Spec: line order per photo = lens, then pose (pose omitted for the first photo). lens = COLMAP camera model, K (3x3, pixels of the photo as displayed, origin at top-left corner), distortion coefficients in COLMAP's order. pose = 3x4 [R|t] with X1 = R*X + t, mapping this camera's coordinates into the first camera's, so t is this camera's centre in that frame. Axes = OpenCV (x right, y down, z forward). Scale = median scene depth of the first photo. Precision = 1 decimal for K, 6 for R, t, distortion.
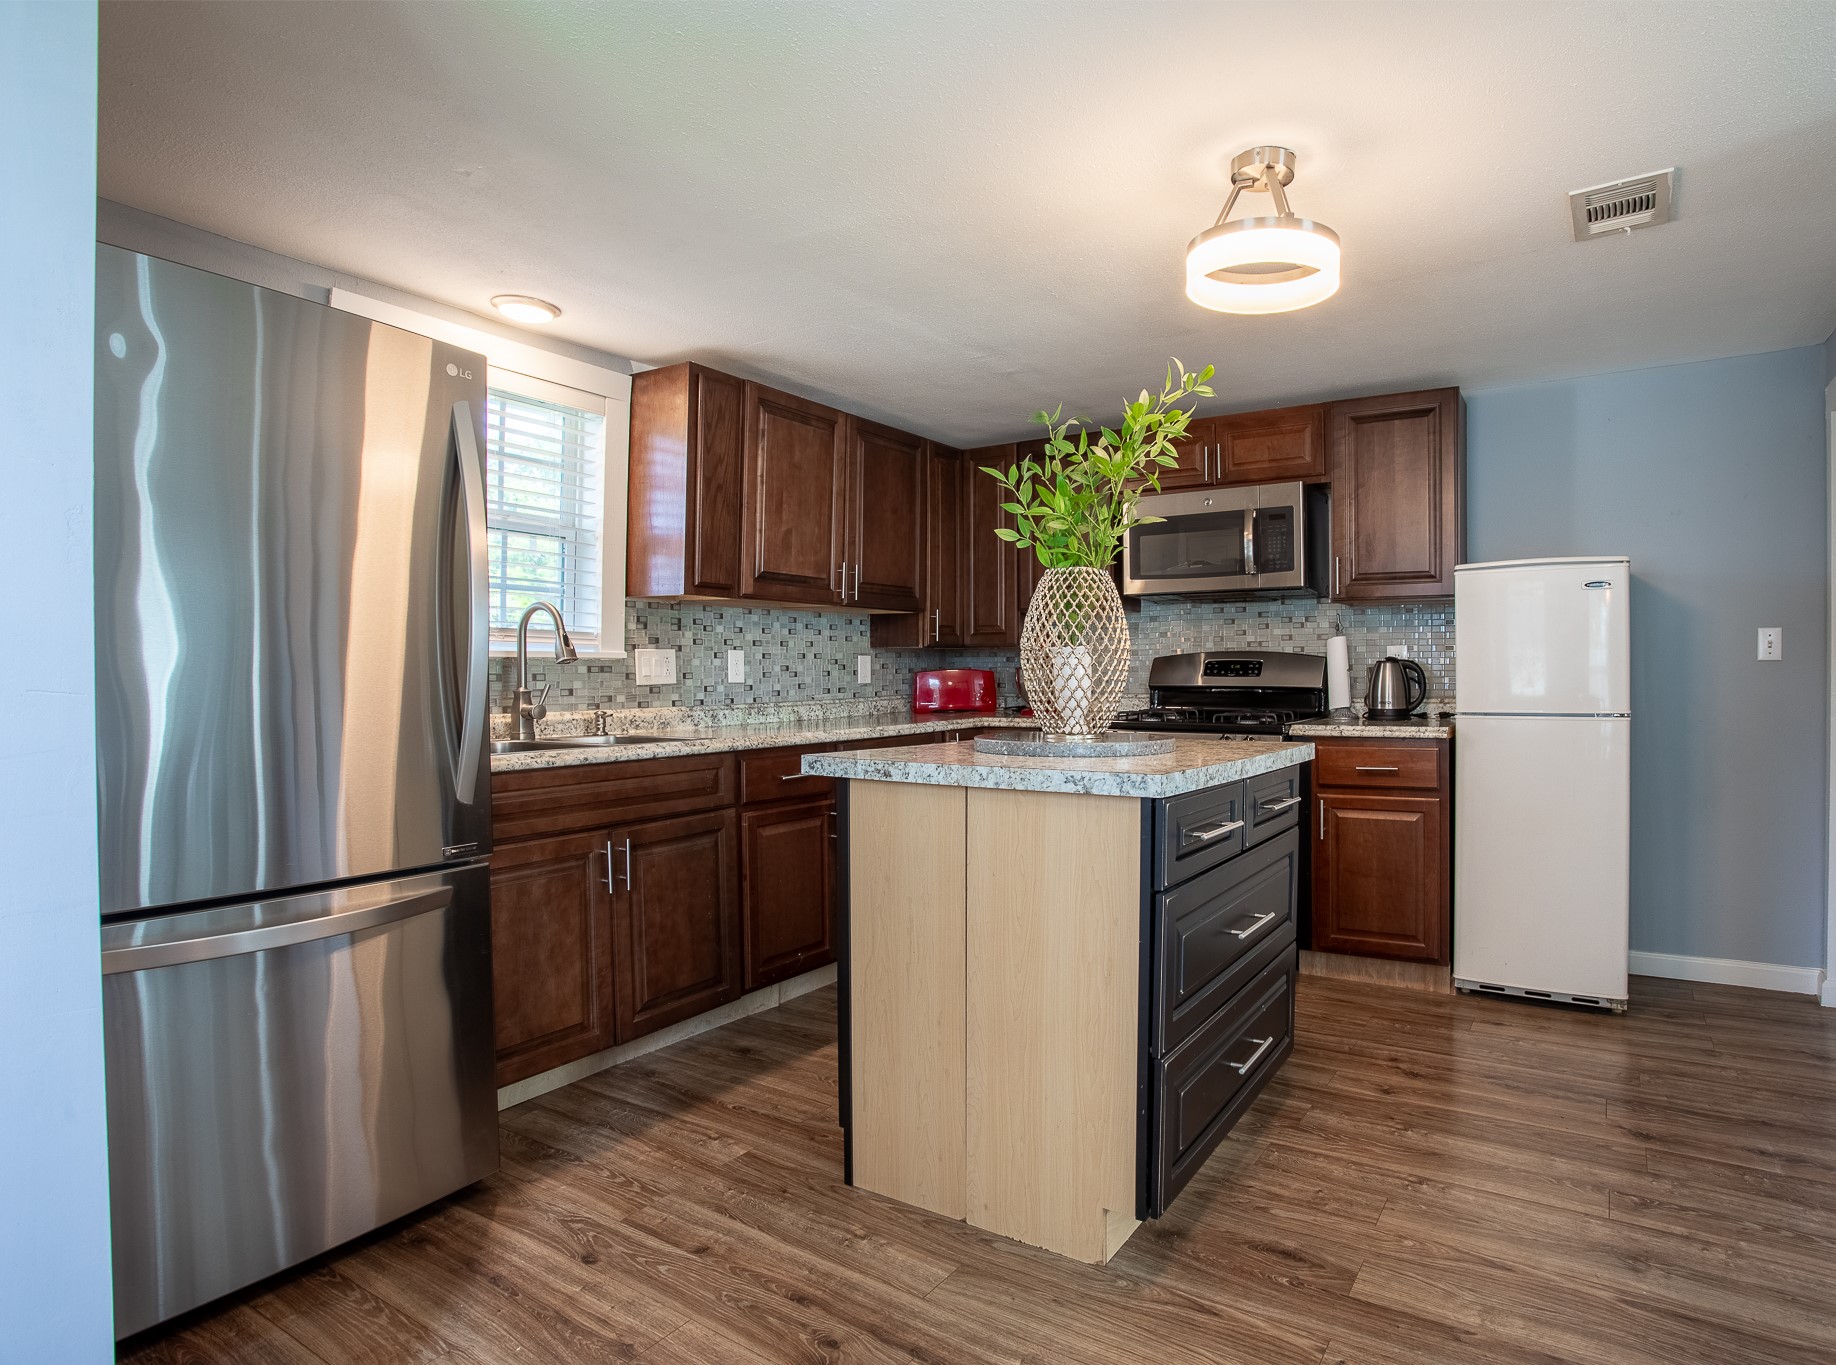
lens RADIAL K [[1001.0, 0, 1015.8], [0, 1001.0, 677.9], [0, 0, 1]] dist [-0.055825, 0.001285]
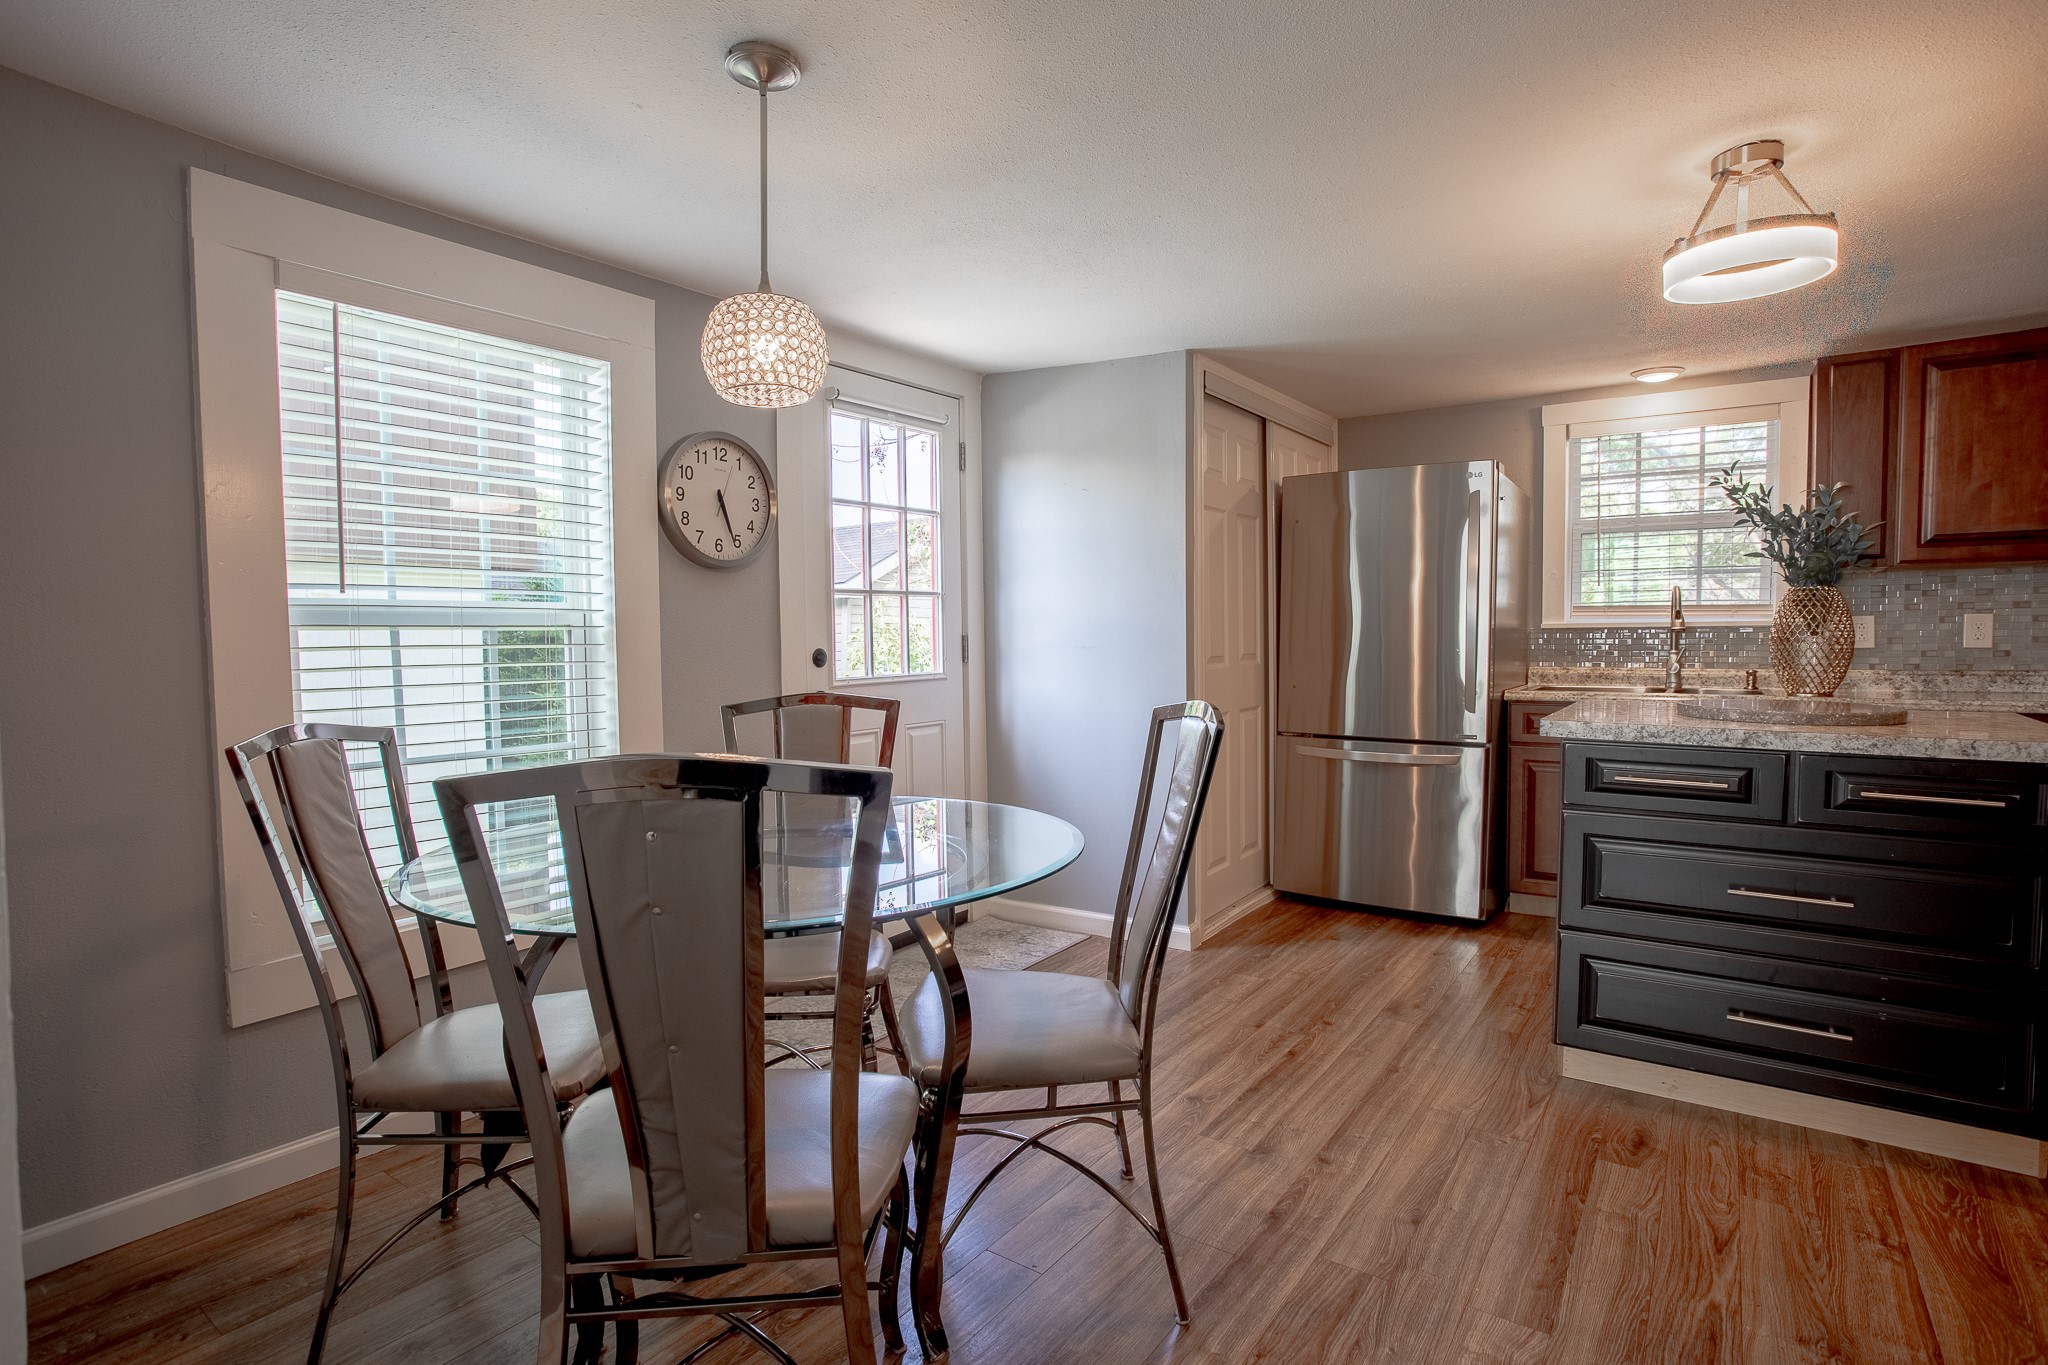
lens RADIAL K [[993.4, 0, 1028.8], [0, 993.4, 680.6], [0, 0, 1]] dist [-0.062345, 0.025026]
pose [[-0.073368, 0.053044, -0.995893, 0.724654], [0.006189, 0.998590, 0.052731, -0.018465], [0.997286, -0.002295, -0.073593, 0.171388]]
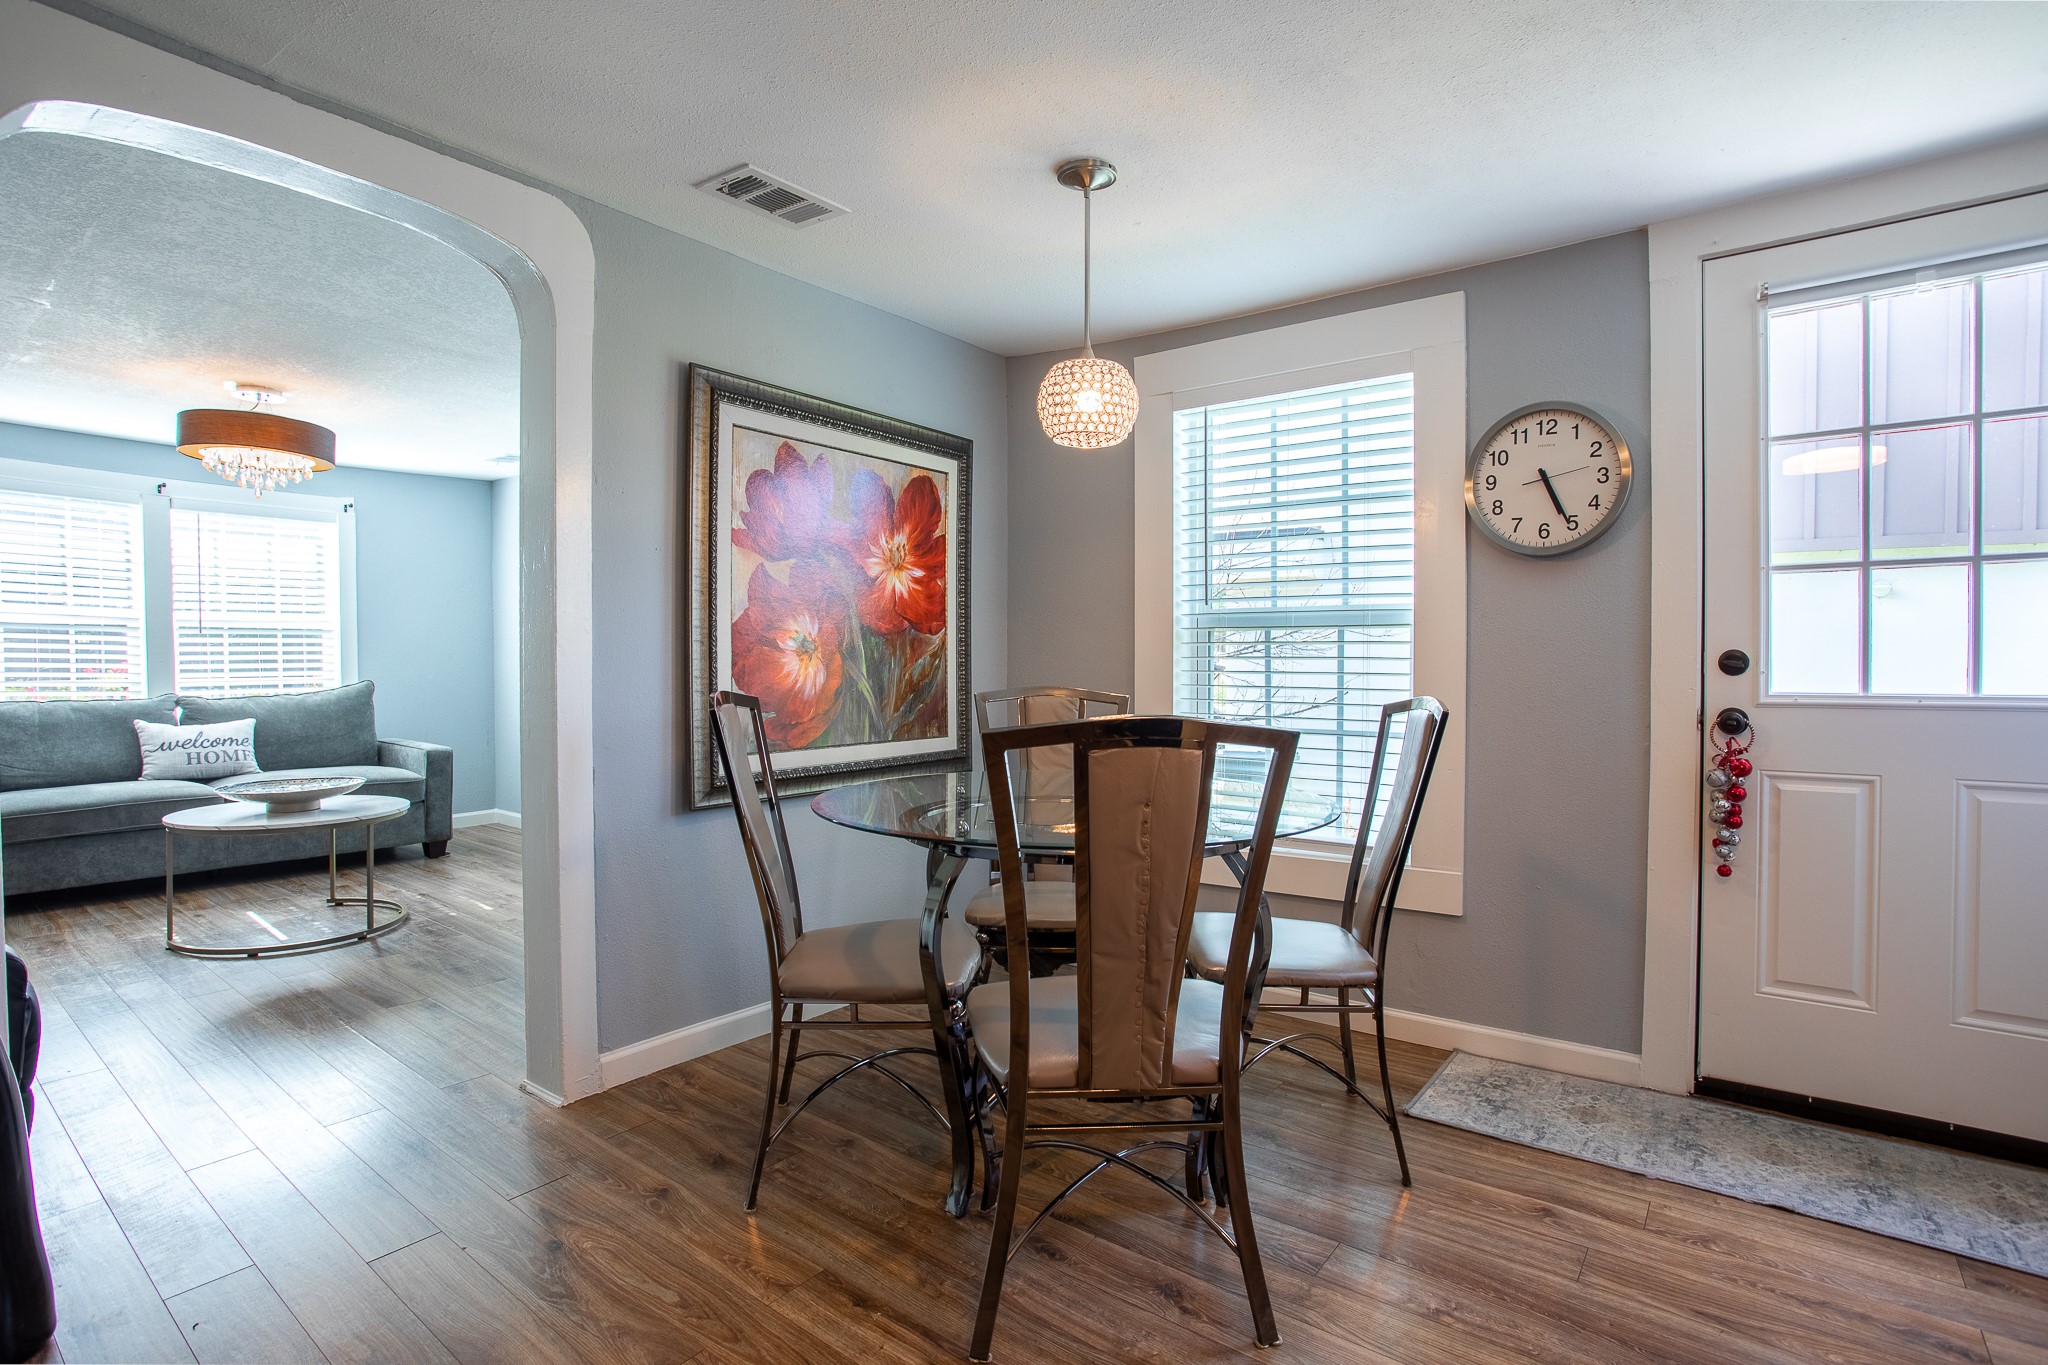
lens RADIAL K [[993.4, 0, 1028.8], [0, 993.4, 680.6], [0, 0, 1]] dist [-0.062345, 0.025026]
pose [[-0.994173, 0.010203, 0.107311, 0.237873], [0.014075, 0.999275, 0.035382, -0.009938], [-0.106872, 0.036686, -0.993596, 0.599891]]
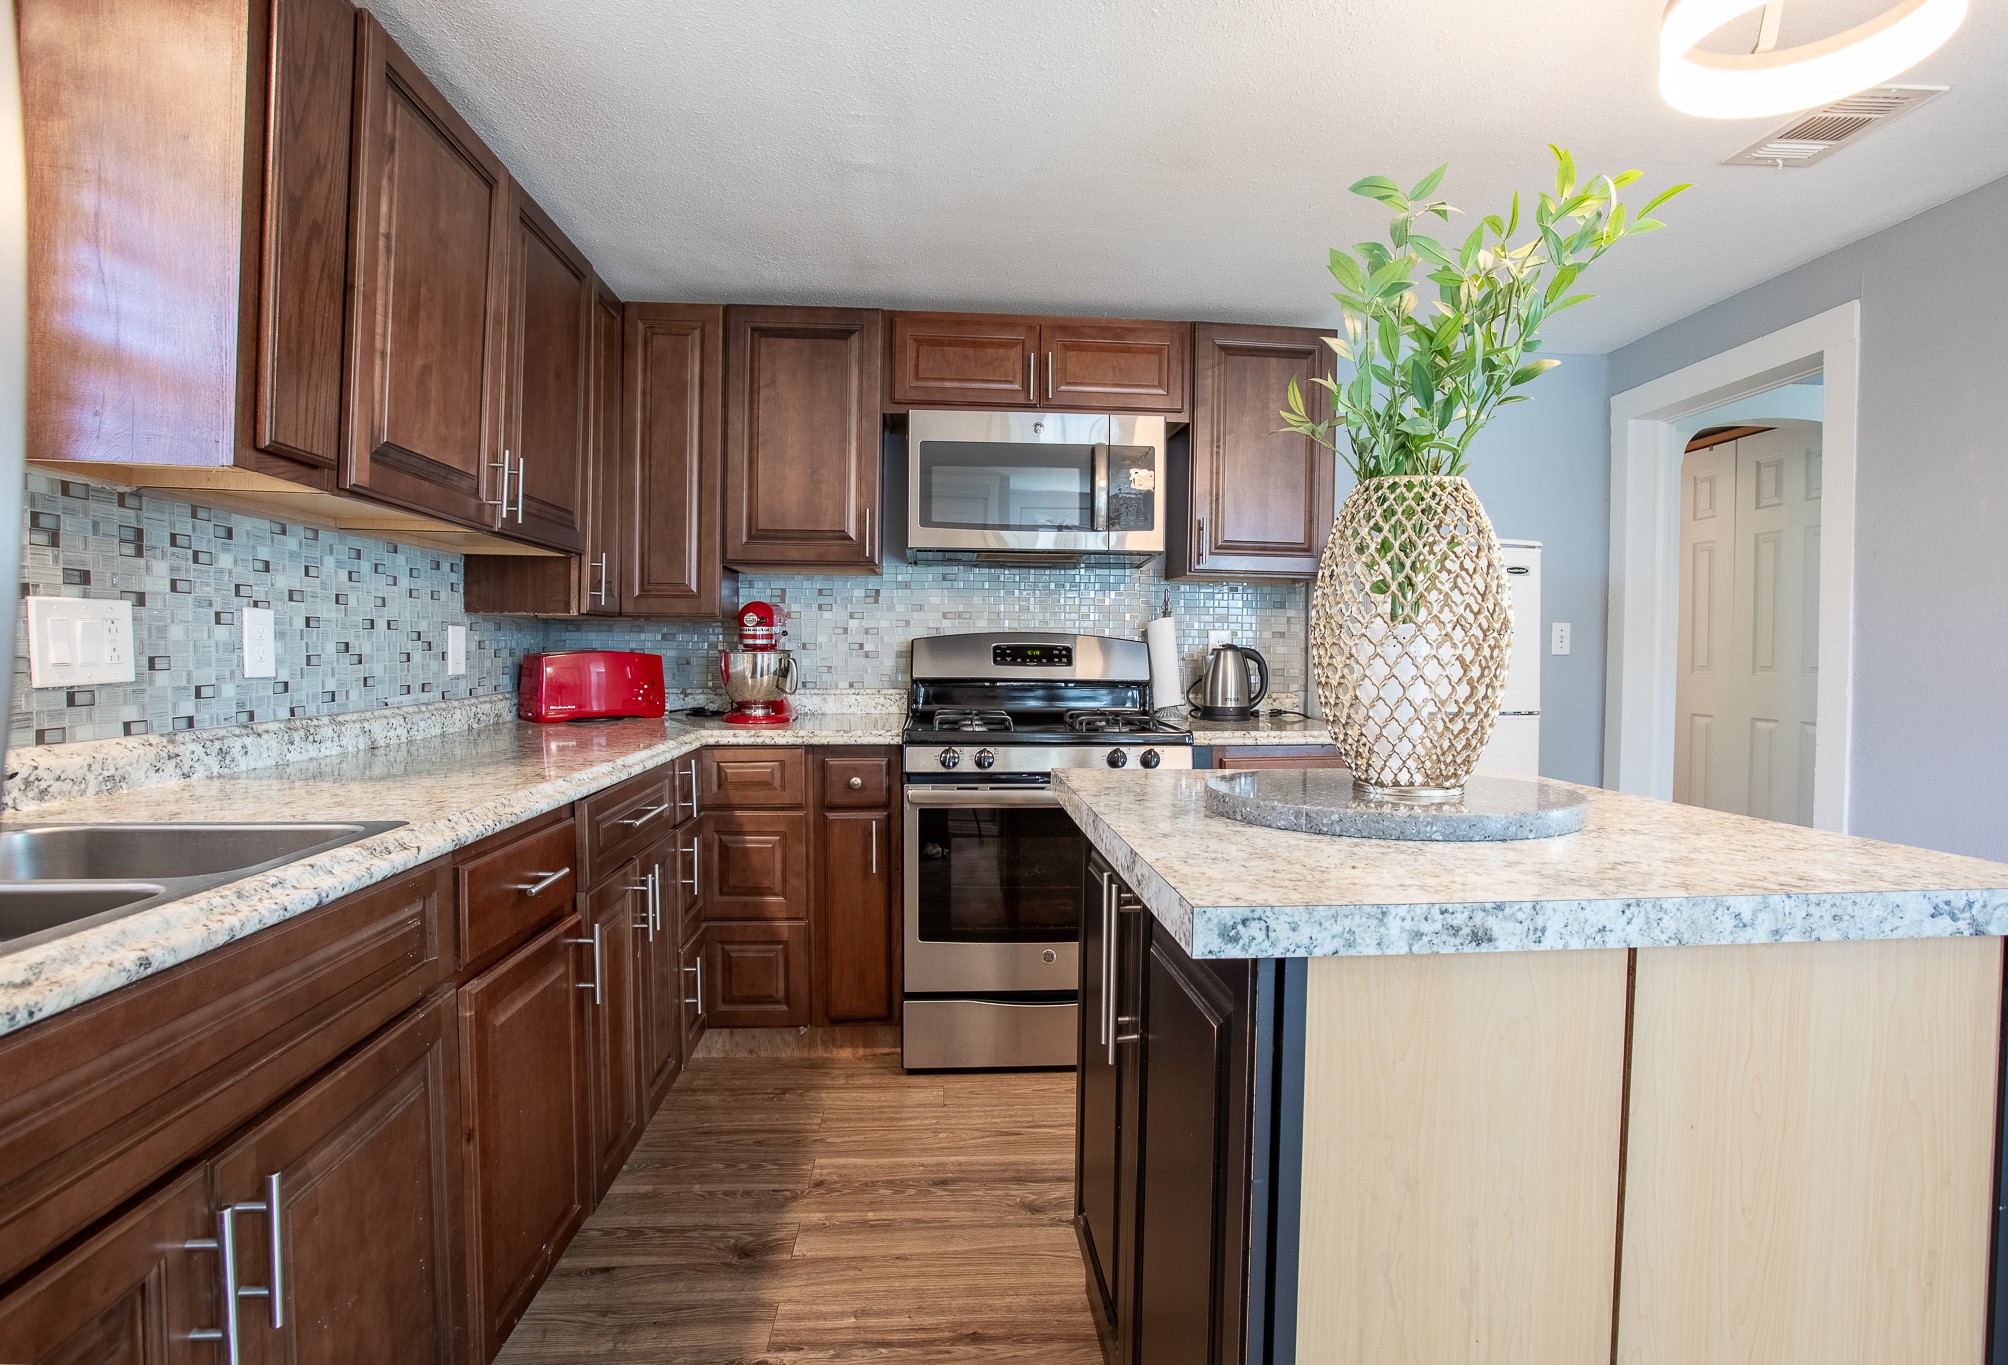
lens RADIAL K [[1017.4, 0, 1021.3], [0, 1017.4, 678.1], [0, 0, 1]] dist [-0.069429, 0.037183]
pose [[0.812403, -0.003776, 0.583084, -0.271144], [-0.007306, 0.999835, 0.016655, -0.005493], [-0.583050, -0.017790, 0.812241, 0.424394]]
